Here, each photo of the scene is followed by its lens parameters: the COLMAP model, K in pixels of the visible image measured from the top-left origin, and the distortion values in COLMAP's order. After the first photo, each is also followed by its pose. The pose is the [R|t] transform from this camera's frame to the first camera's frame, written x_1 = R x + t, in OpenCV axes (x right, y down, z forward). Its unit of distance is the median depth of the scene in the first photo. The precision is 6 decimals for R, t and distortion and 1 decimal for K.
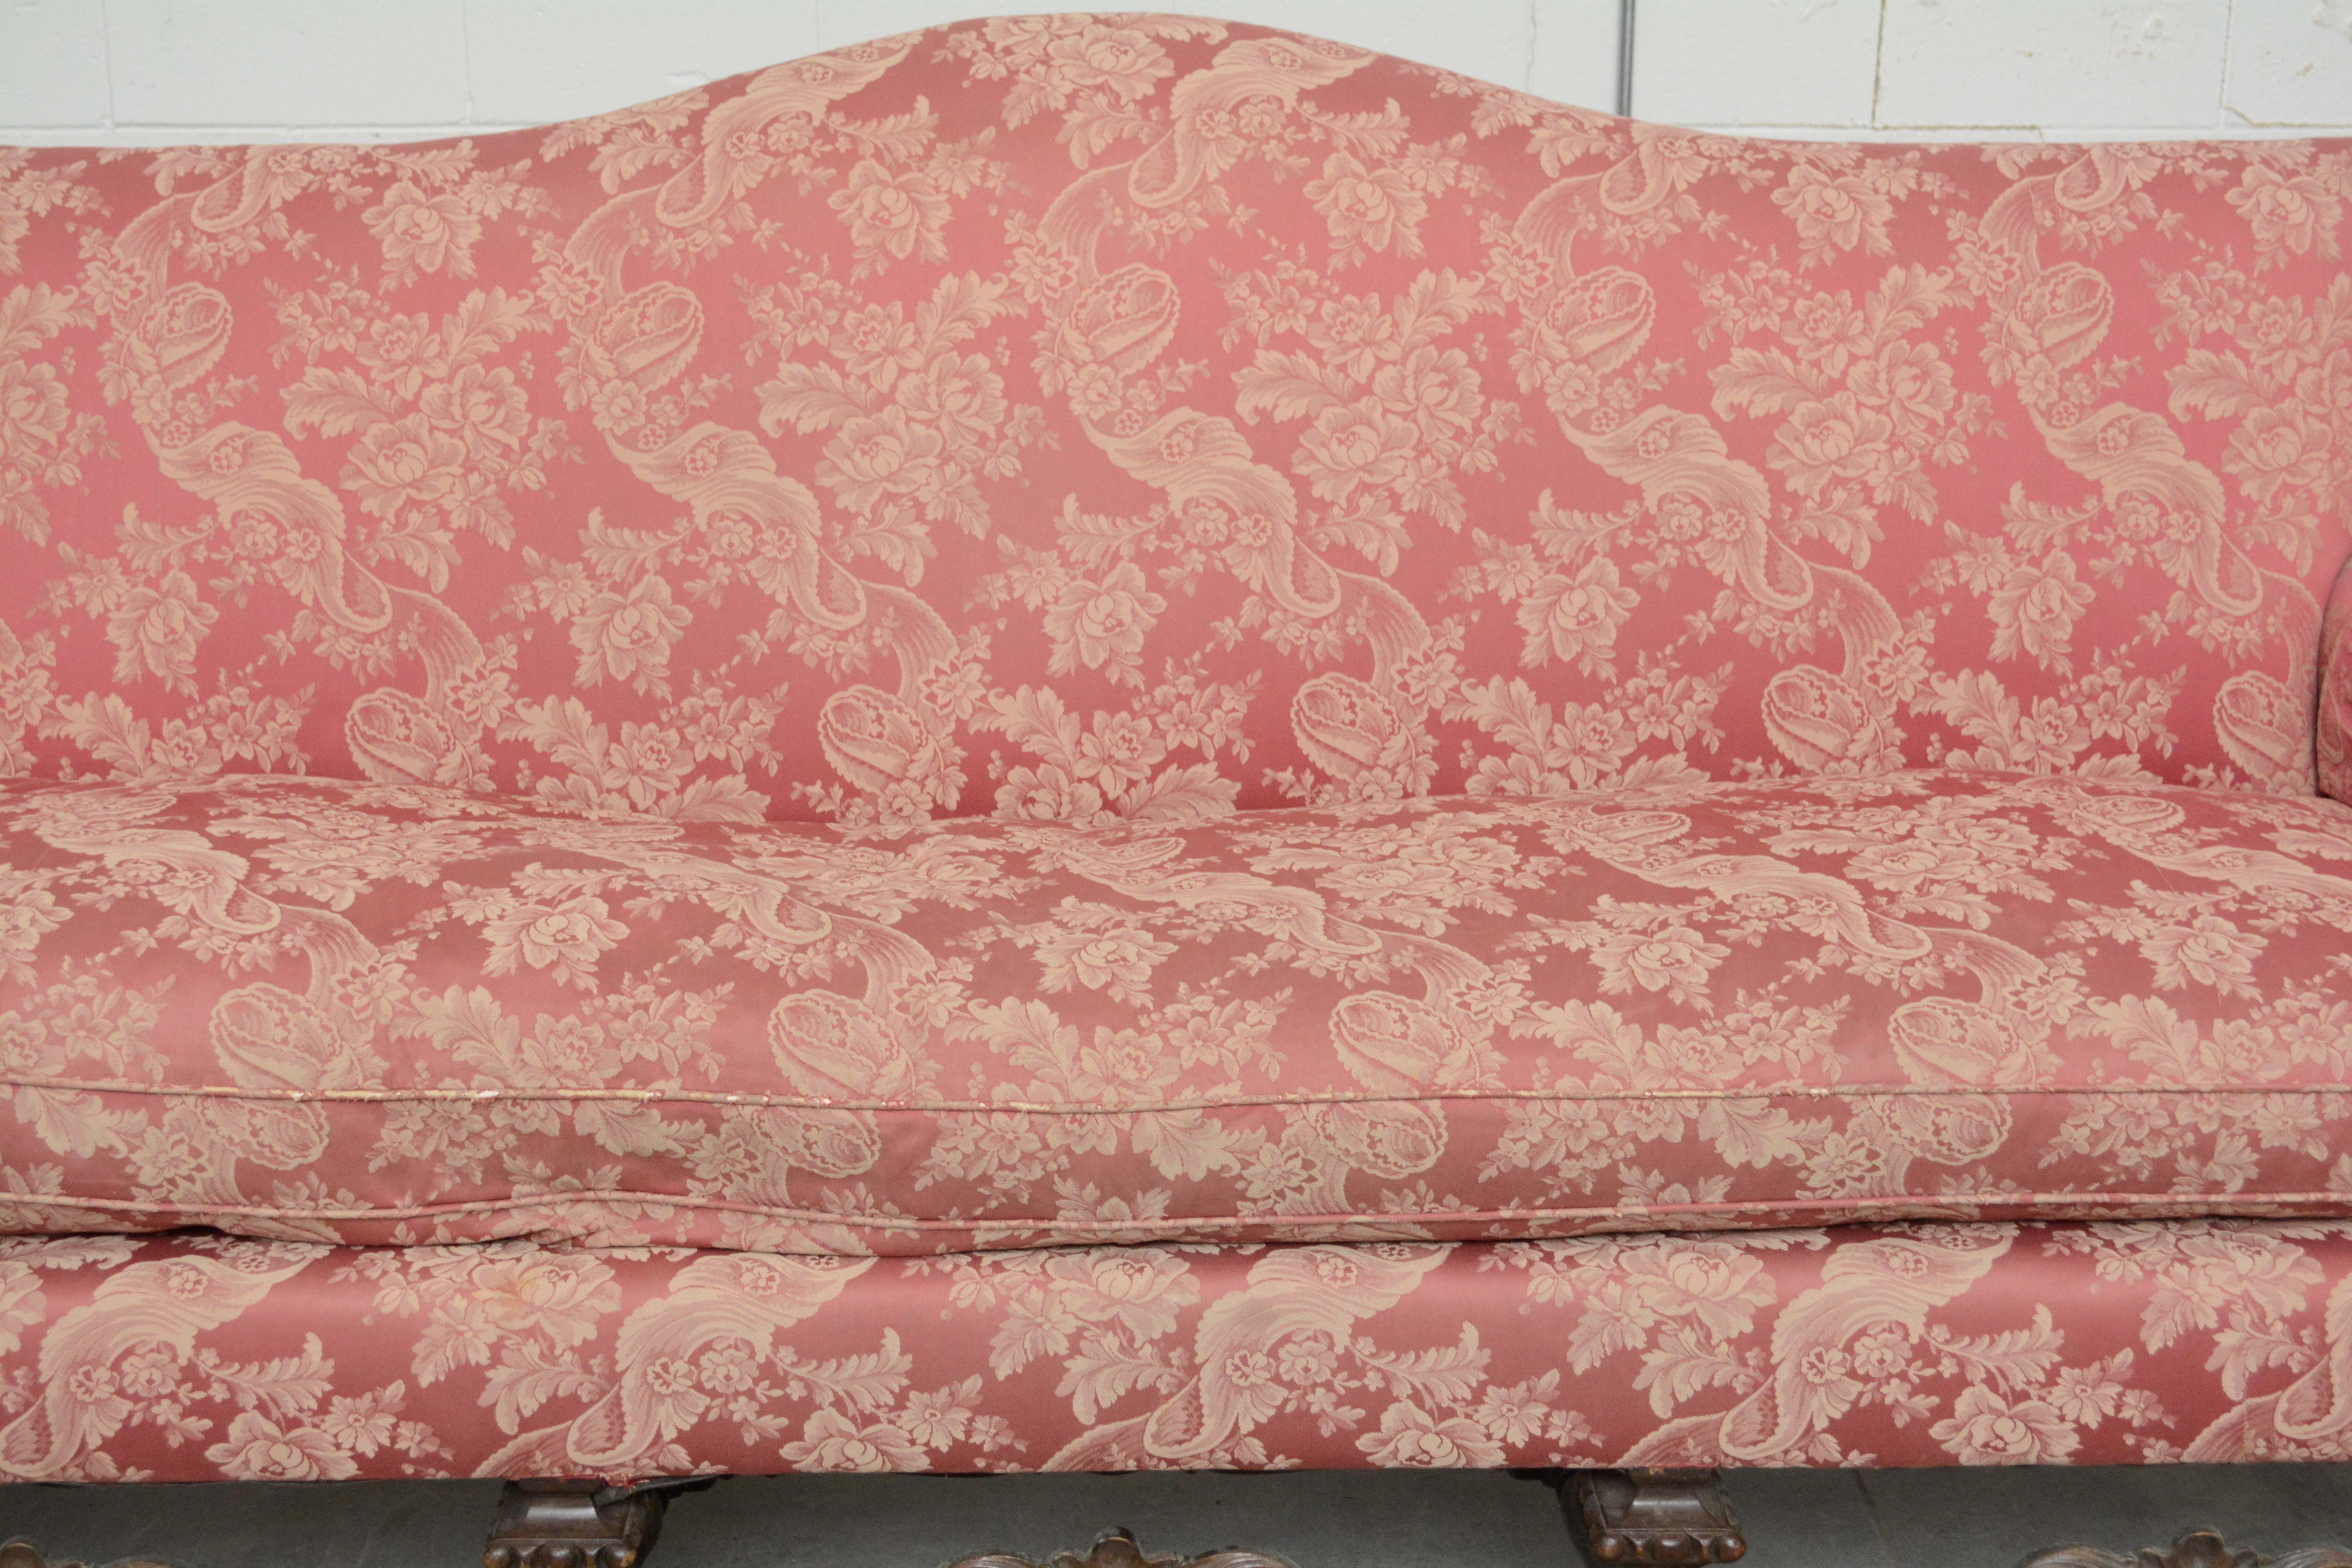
lens RADIAL K [[3350.6, 0, 1172.8], [0, 3350.6, 764.8], [0, 0, 1]] dist [-0.019384, 0.000000]
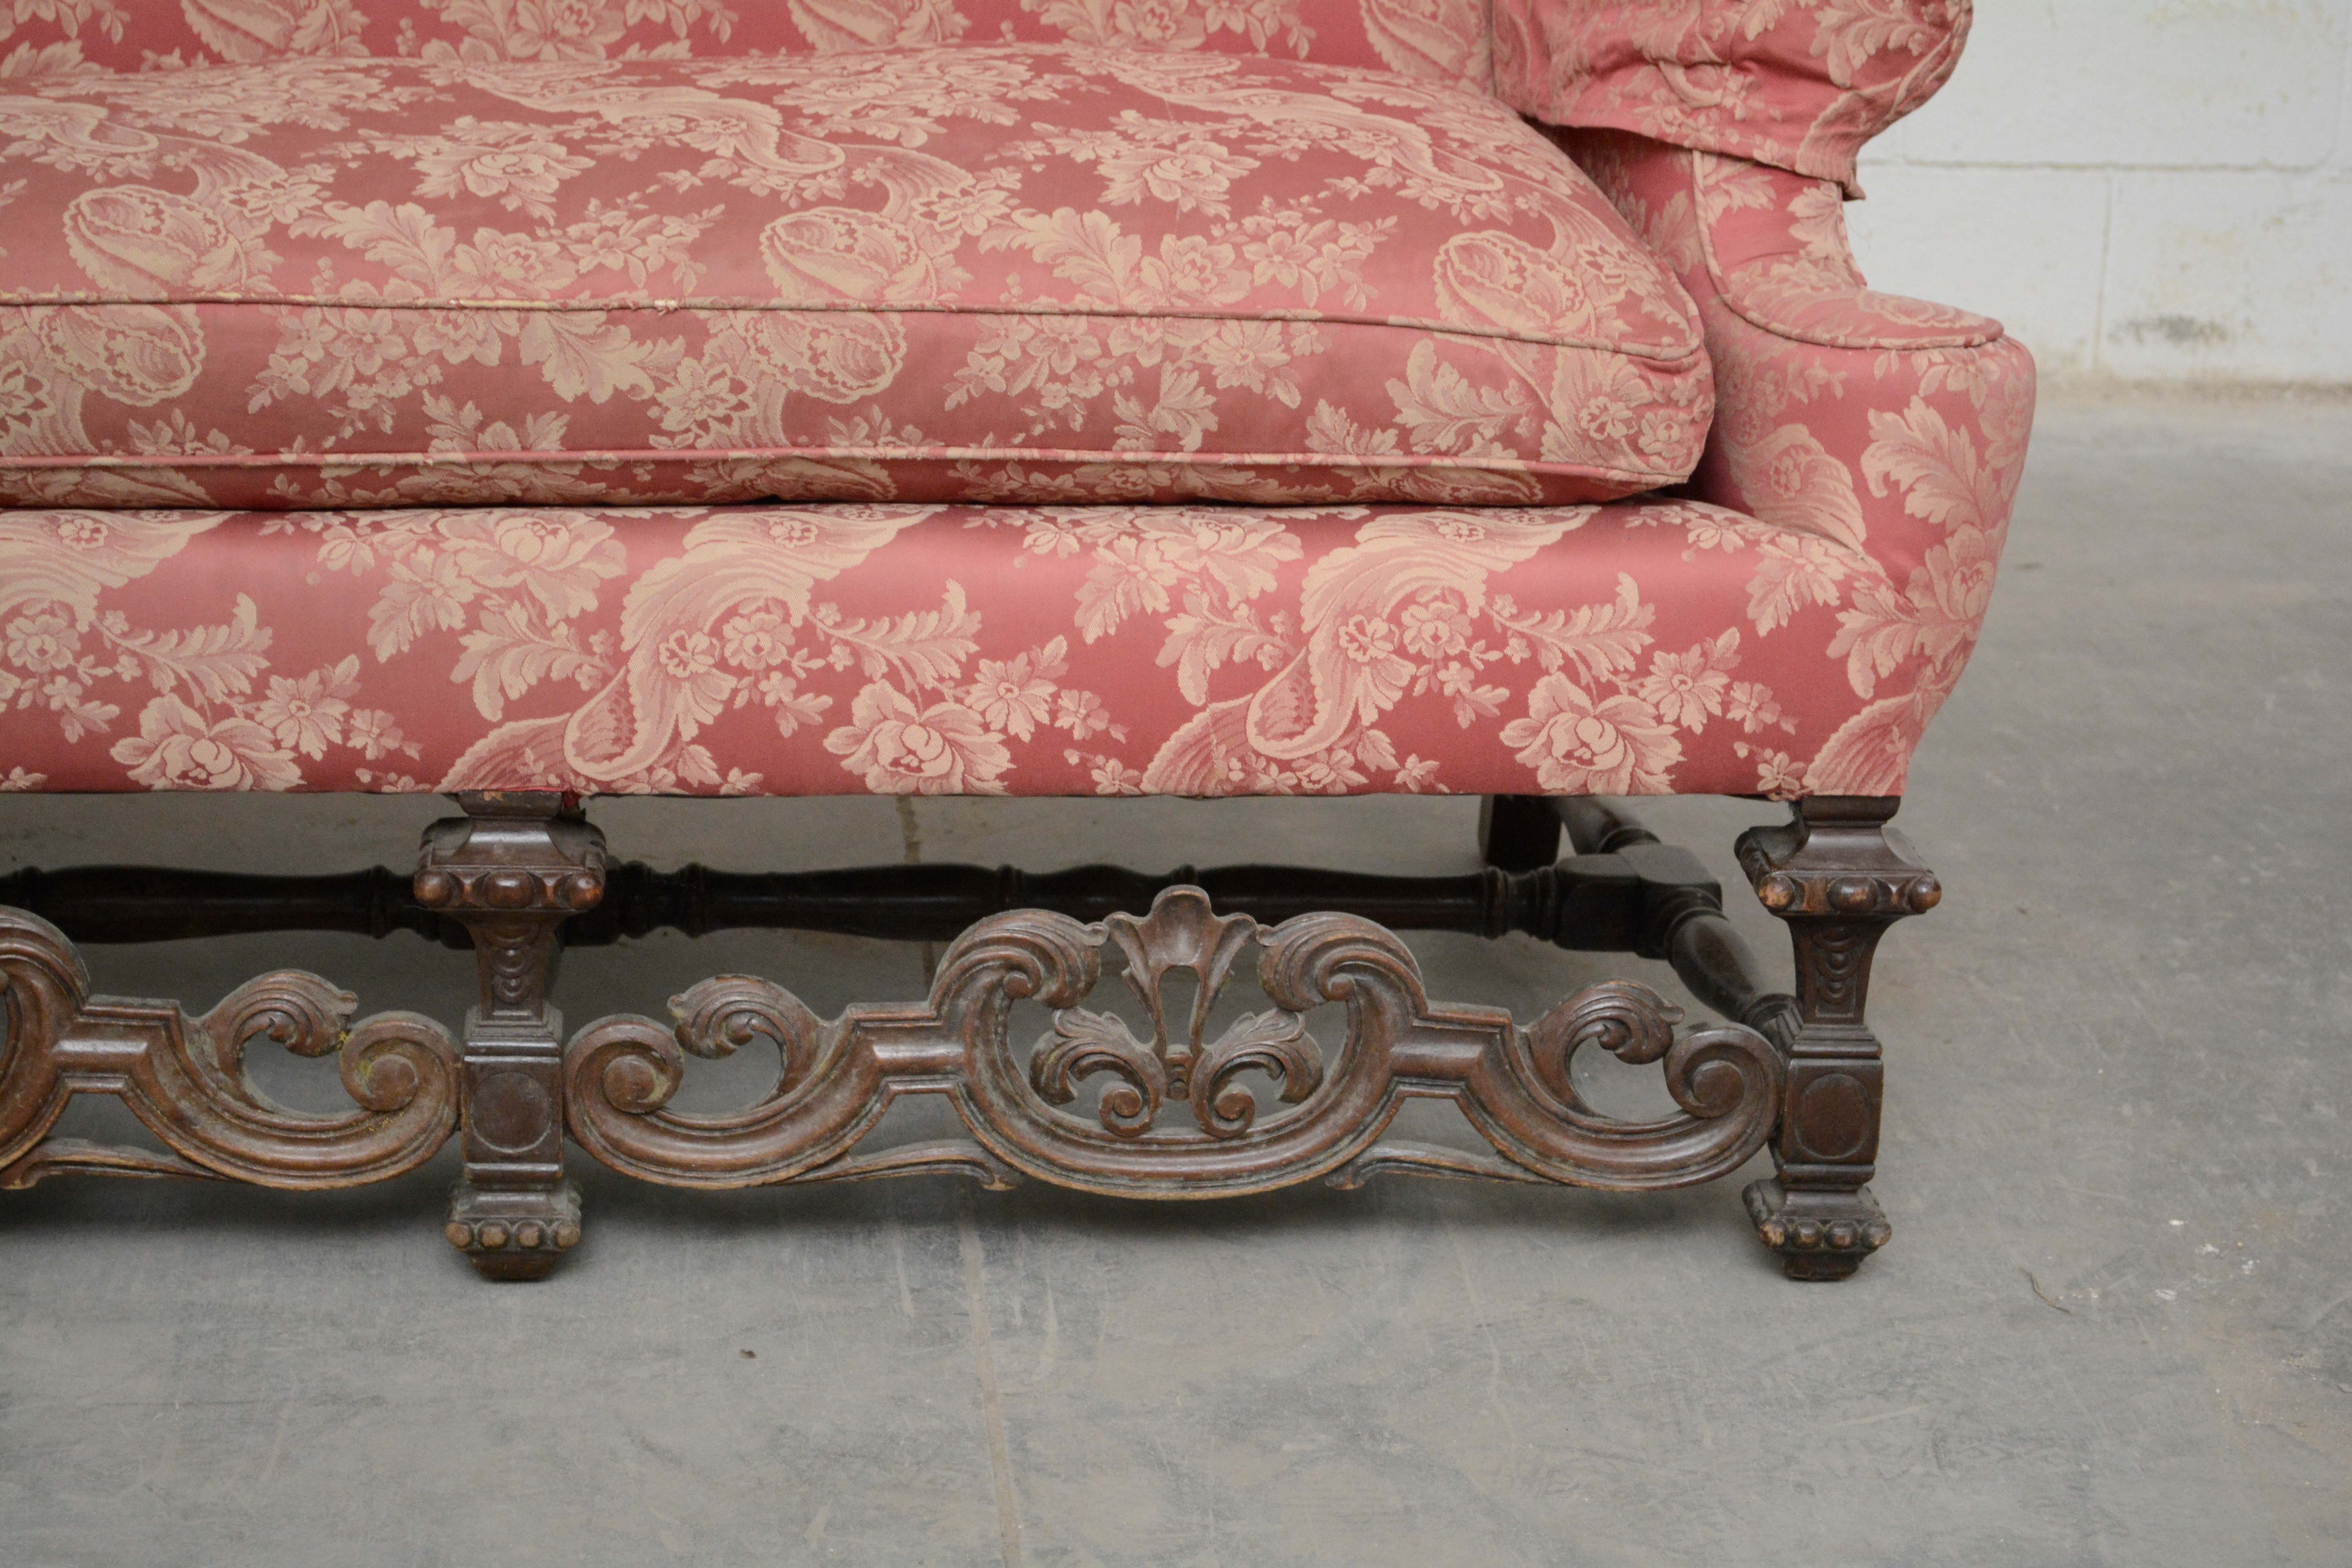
lens RADIAL K [[5192.0, 0, 1179.0], [0, 5192.0, 770.0], [0, 0, 1]] dist [0.041276, 0.000000]
pose [[0.997859, 0.006003, 0.065133, 0.224087], [-0.005141, 0.999897, -0.013384, 0.216562], [-0.065207, 0.013020, 0.997787, -0.262620]]
